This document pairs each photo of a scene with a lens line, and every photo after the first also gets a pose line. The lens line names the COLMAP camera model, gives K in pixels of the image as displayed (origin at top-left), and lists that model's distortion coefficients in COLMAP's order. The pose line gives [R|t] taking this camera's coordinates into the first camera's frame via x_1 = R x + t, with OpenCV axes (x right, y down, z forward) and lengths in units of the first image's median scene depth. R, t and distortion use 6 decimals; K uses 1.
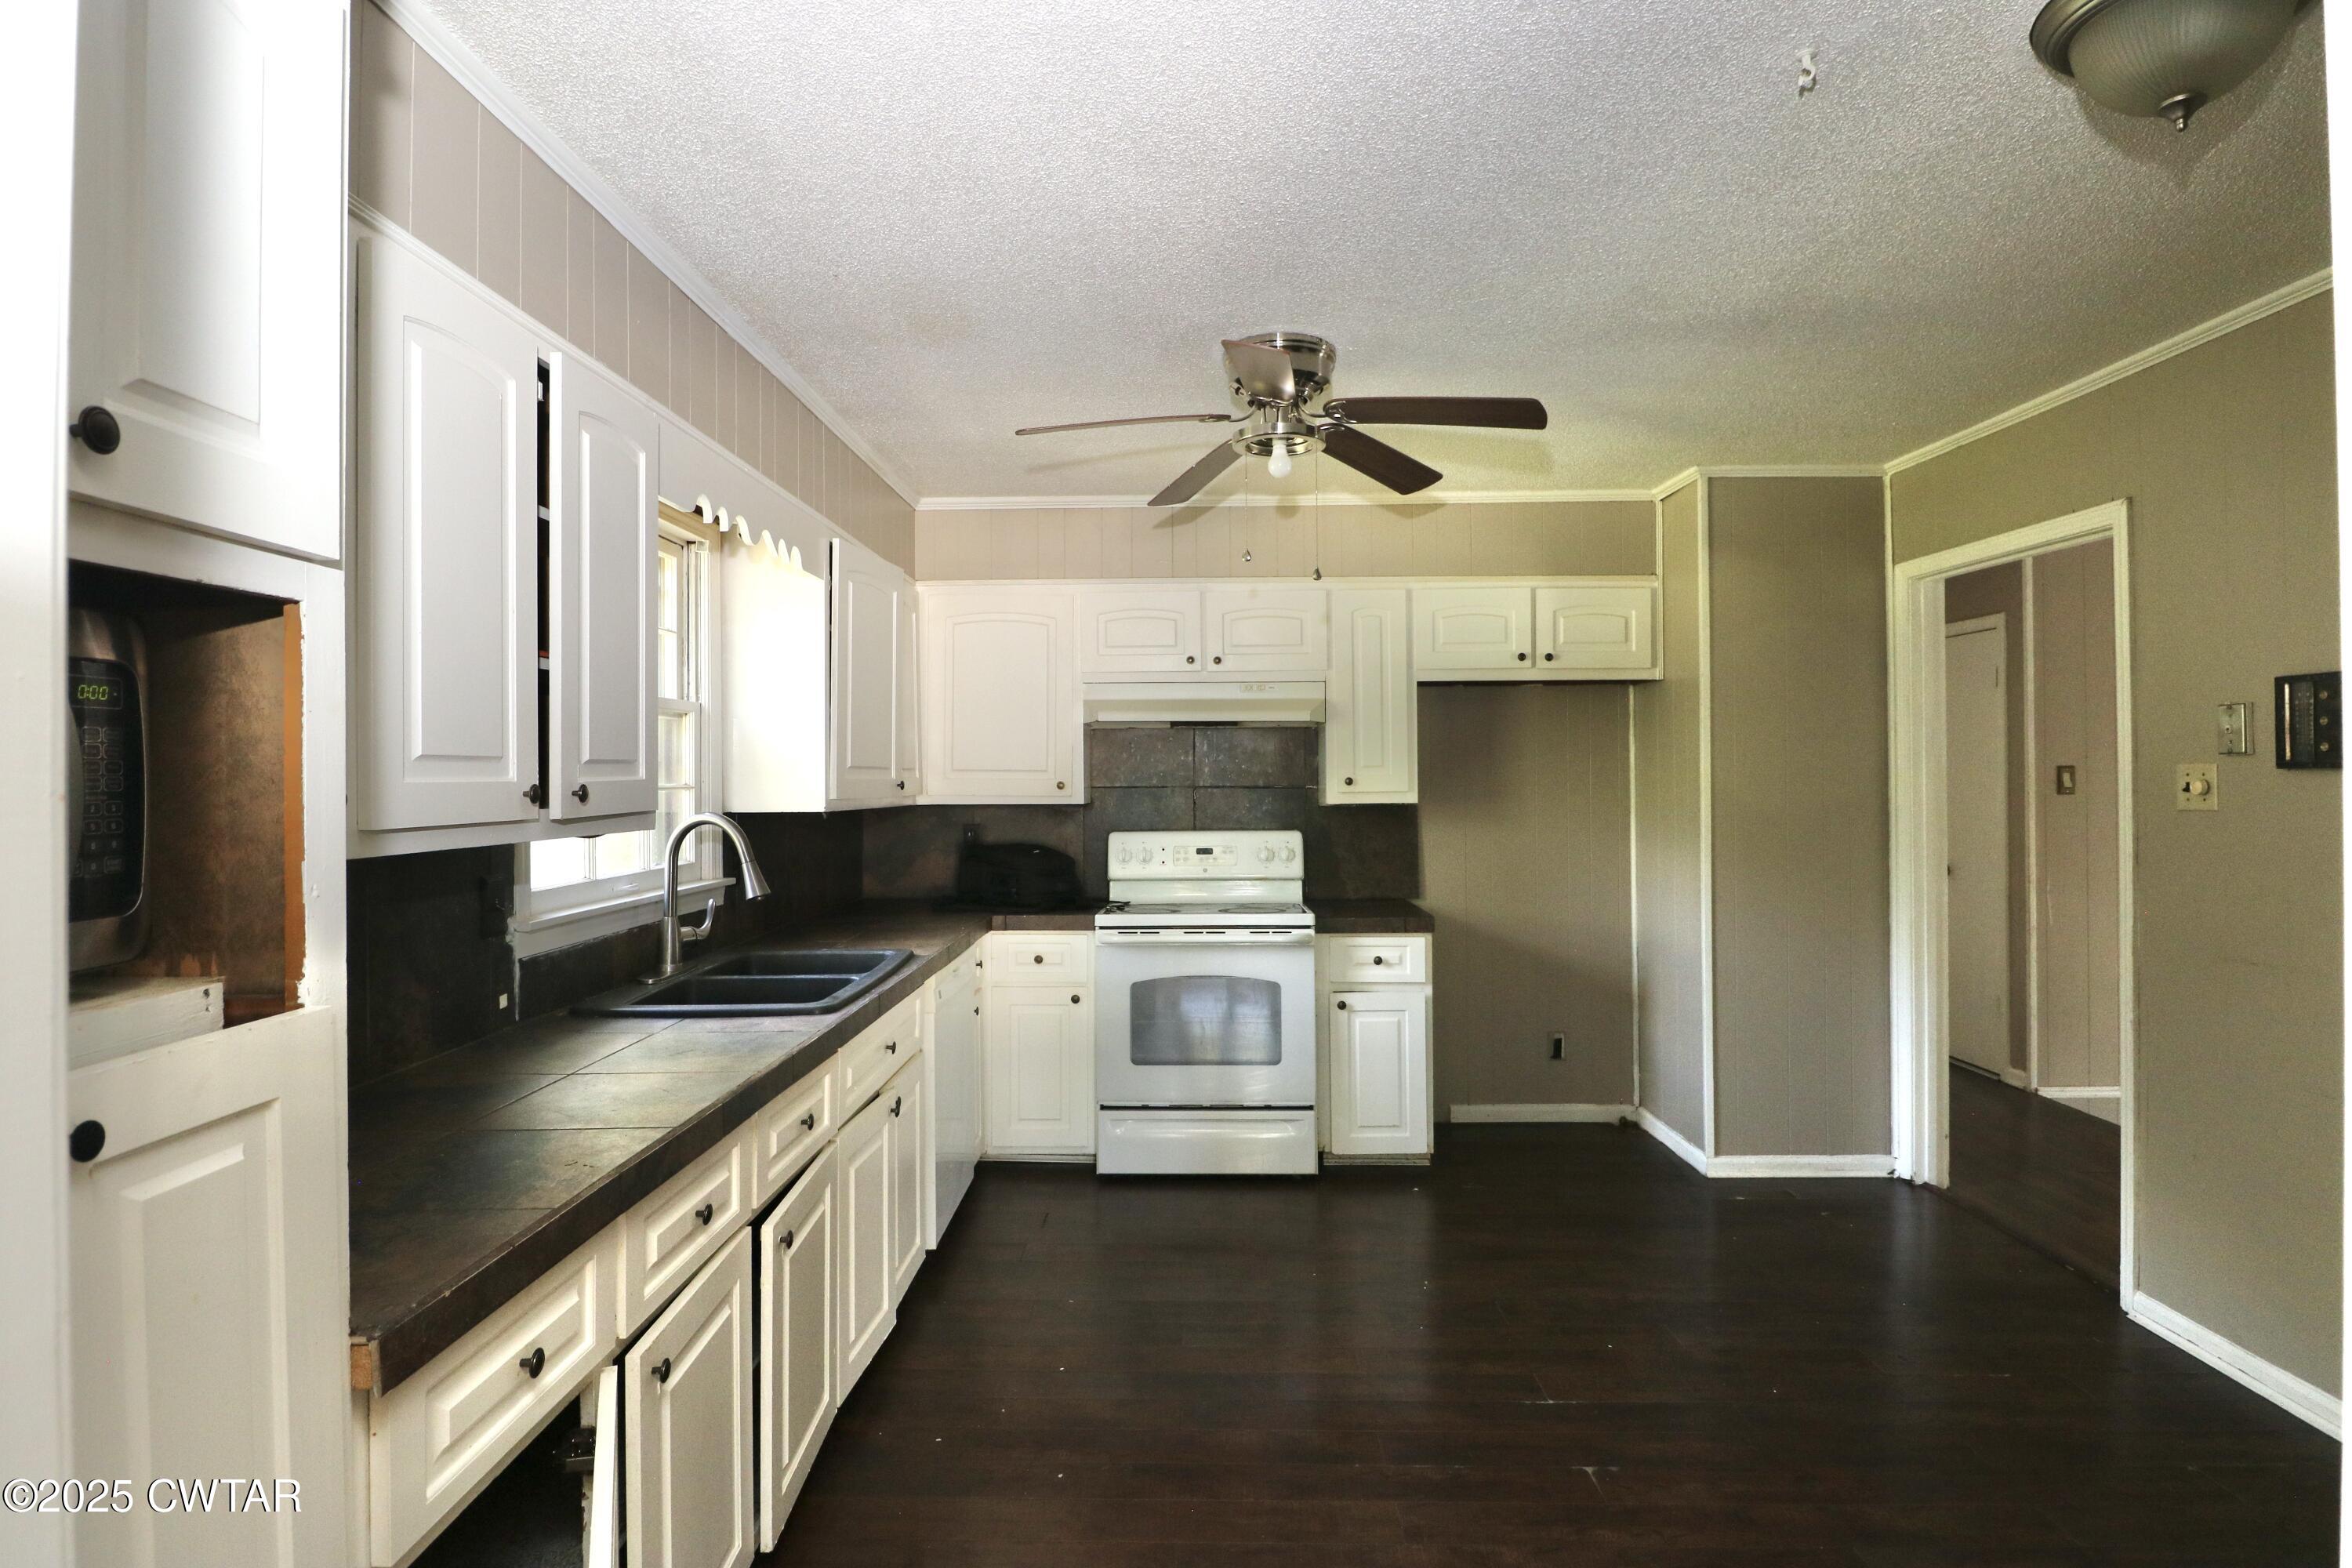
lens RADIAL K [[1211.9, 0, 1191.3], [0, 1211.9, 775.6], [0, 0, 1]] dist [-0.001619, -0.008935]
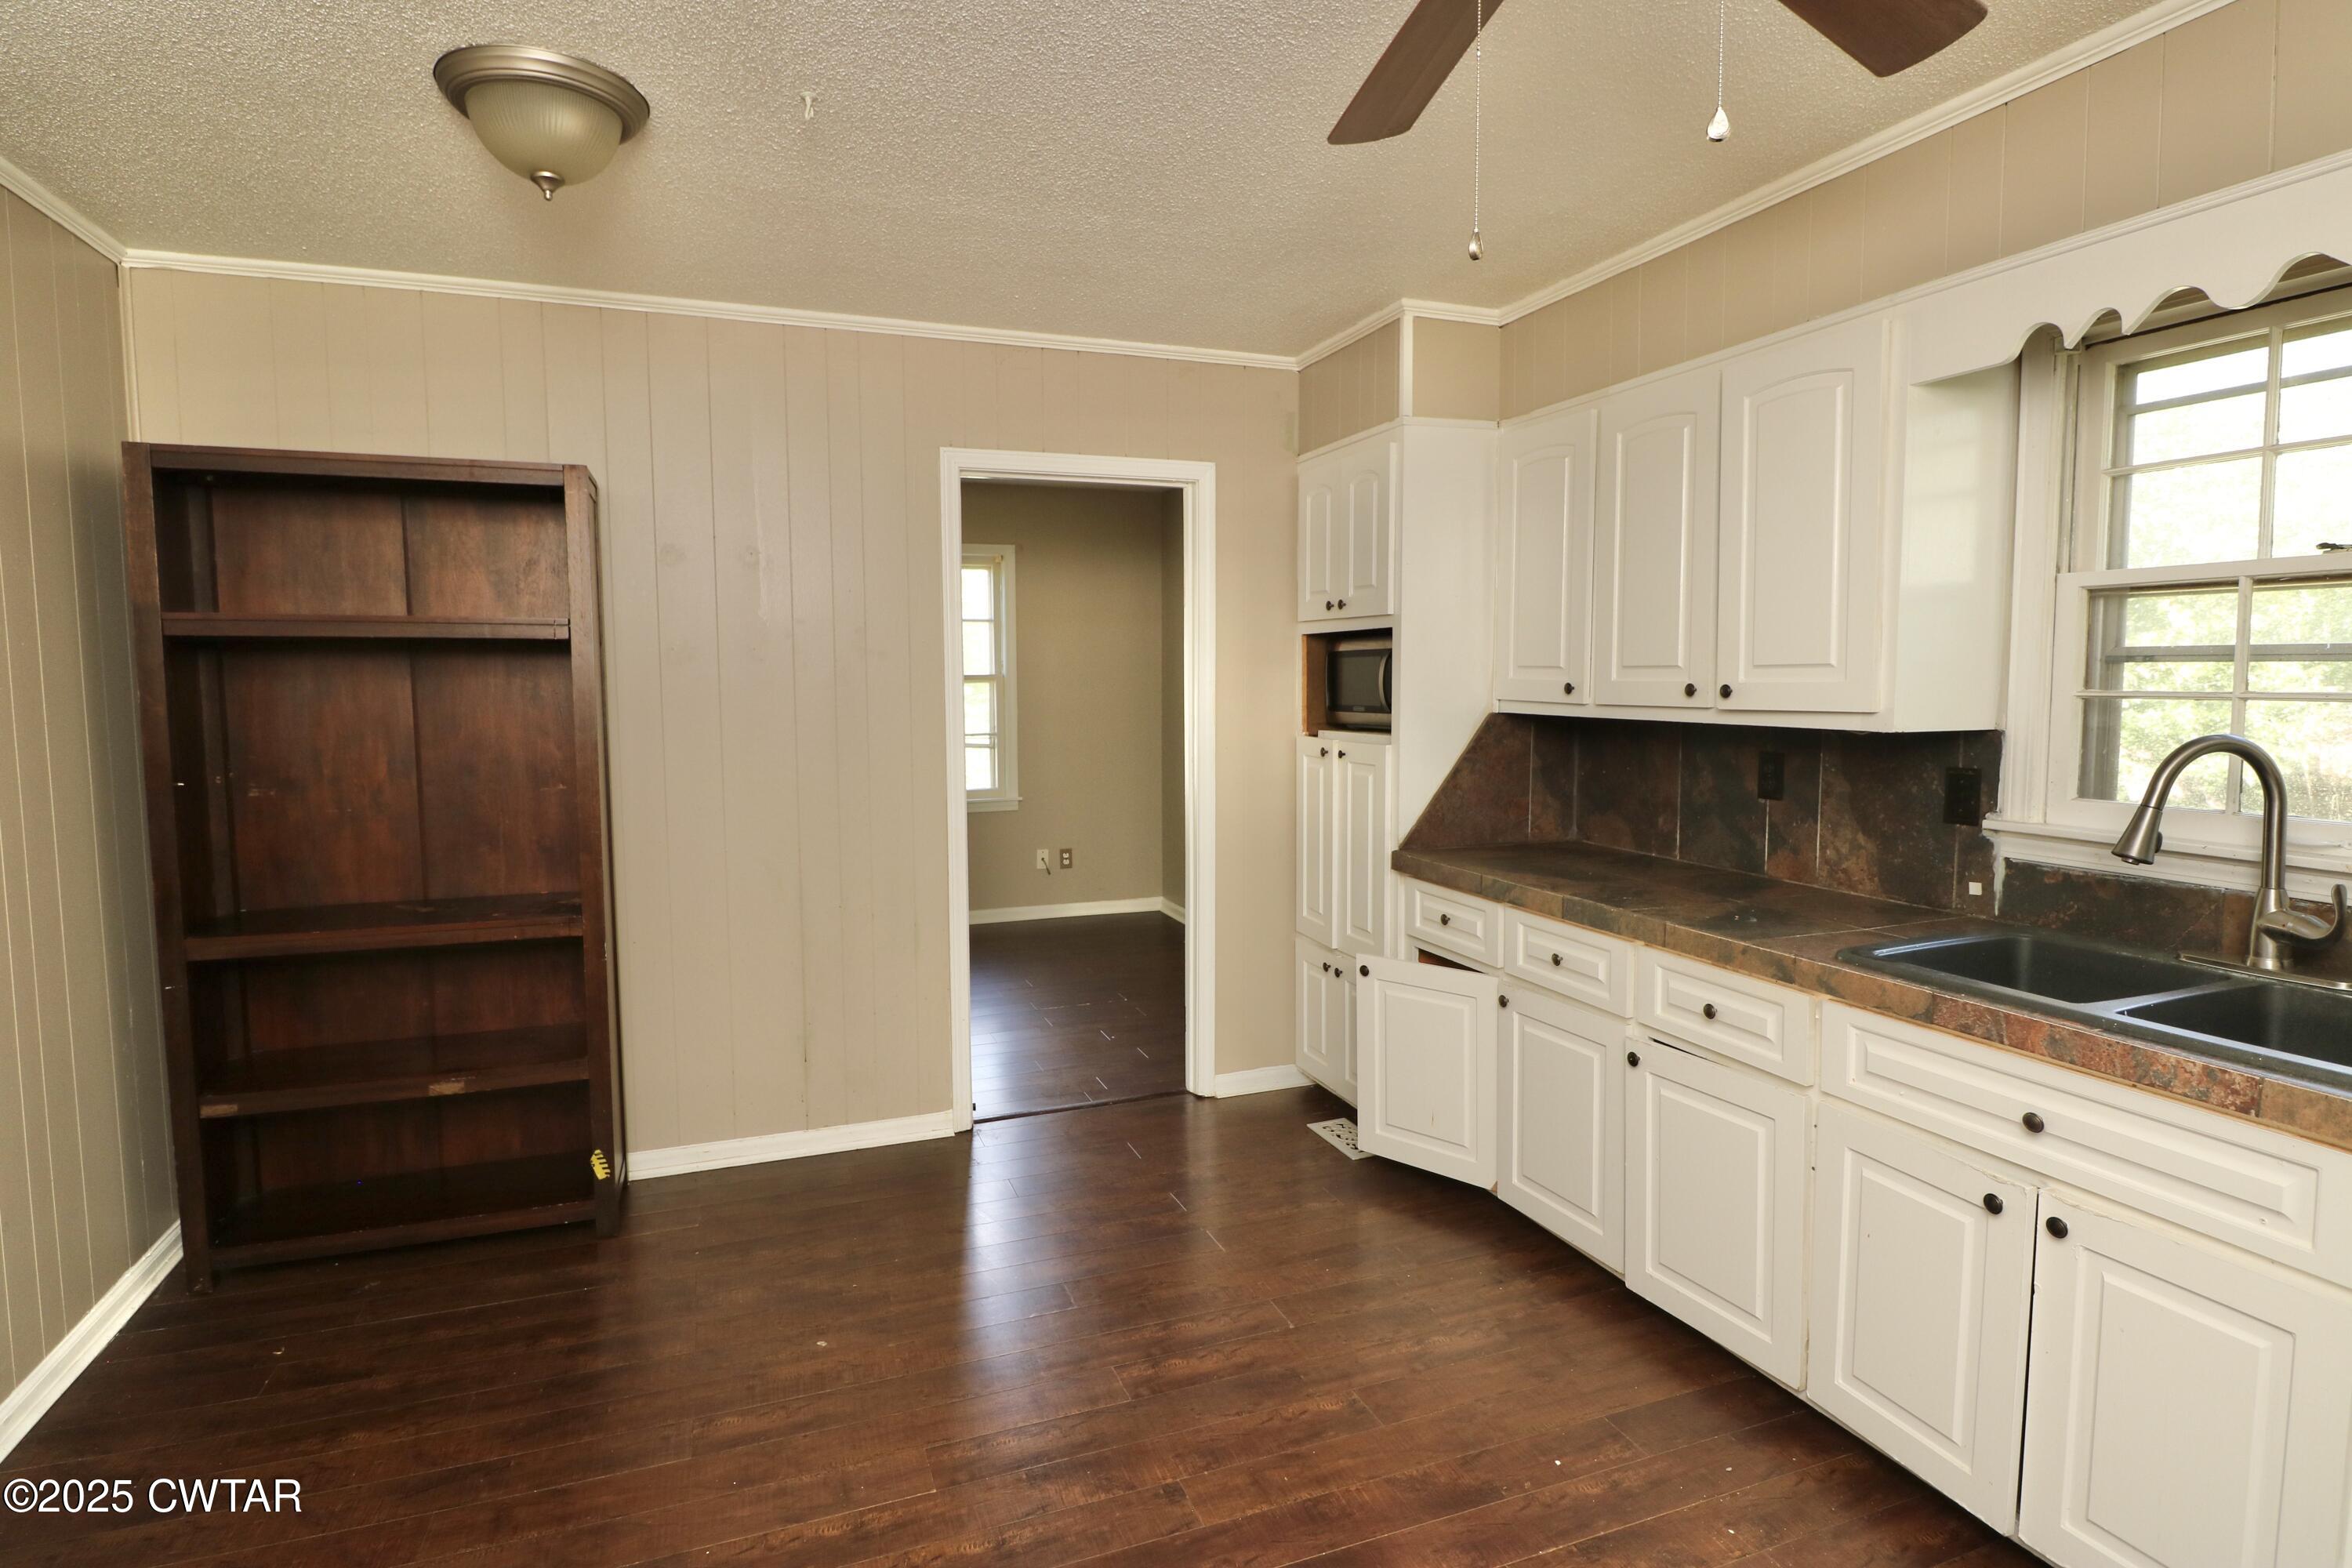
lens RADIAL K [[1211.9, 0, 1163.3], [0, 1211.9, 768.2], [0, 0, 1]] dist [-0.001619, -0.008935]
pose [[-0.941078, 0.039759, -0.335845, 0.455775], [0.011199, 0.996184, 0.086554, -0.020824], [0.338005, 0.077693, -0.937932, 1.718405]]
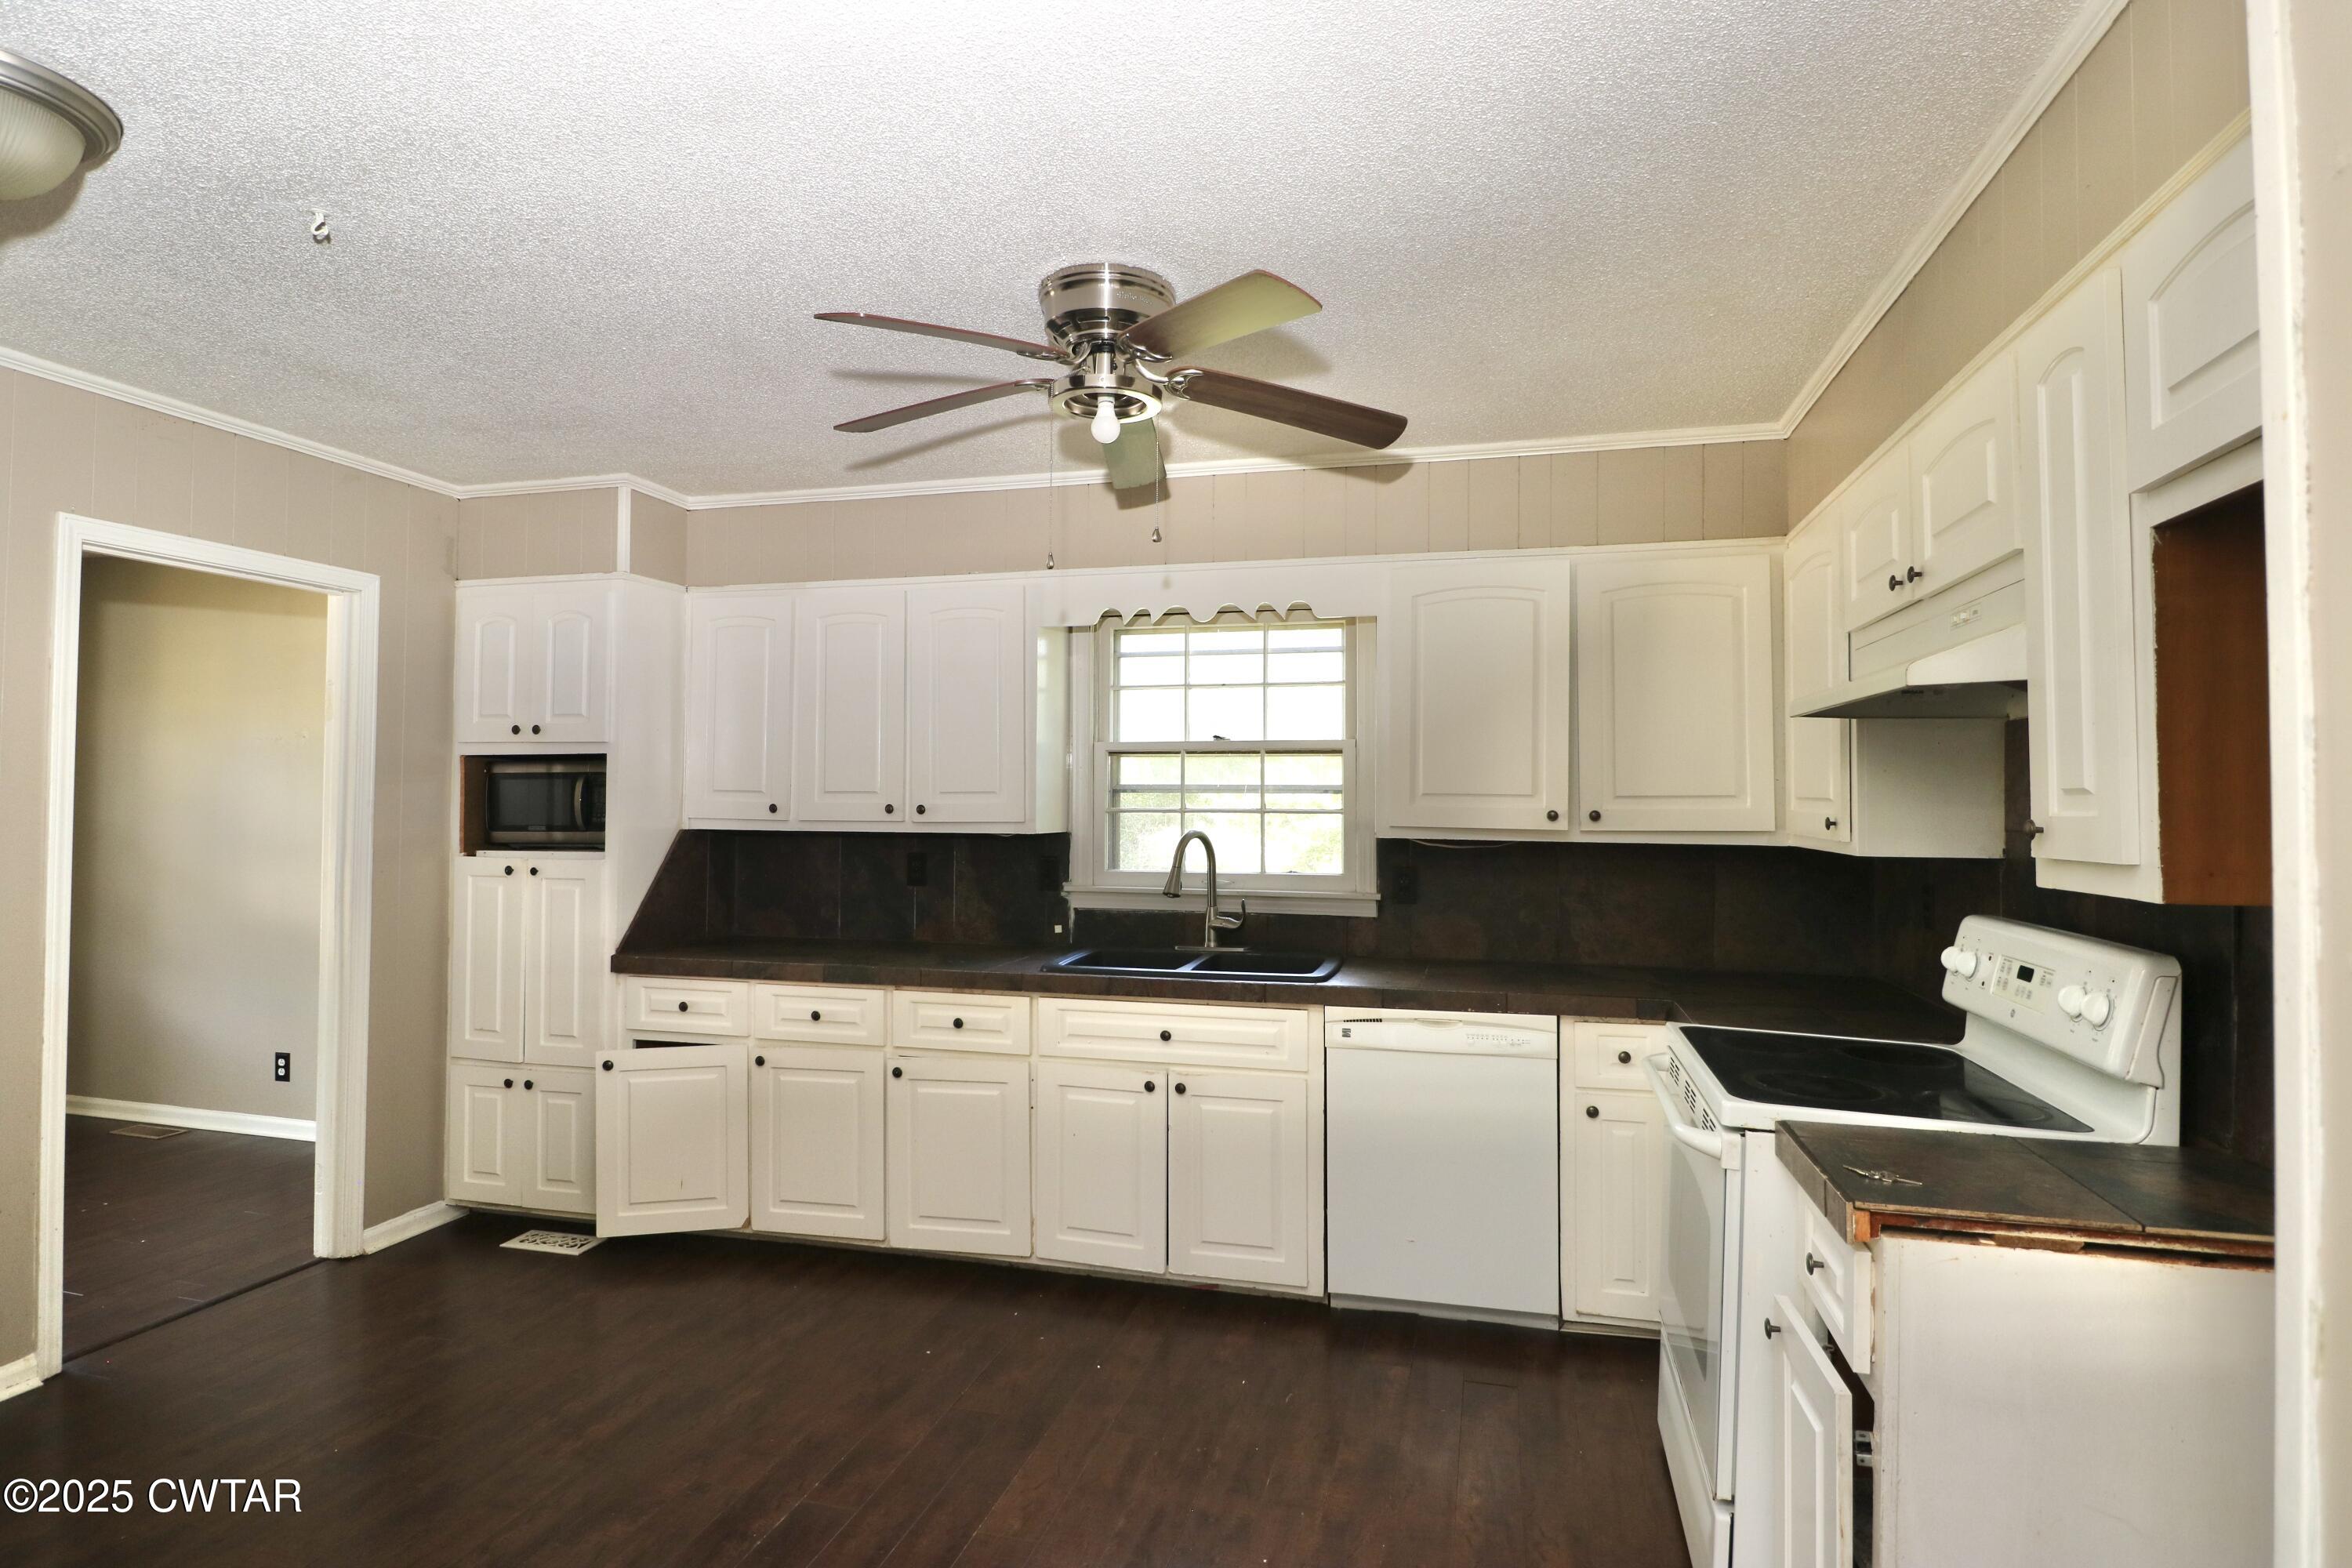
lens RADIAL K [[1211.9, 0, 1176.7], [0, 1211.9, 774.7], [0, 0, 1]] dist [-0.001619, -0.008935]
pose [[-0.259829, -0.017102, -0.965503, 1.074537], [-0.007364, 0.999849, -0.015728, -0.012124], [0.965626, 0.003024, -0.259916, 1.592111]]
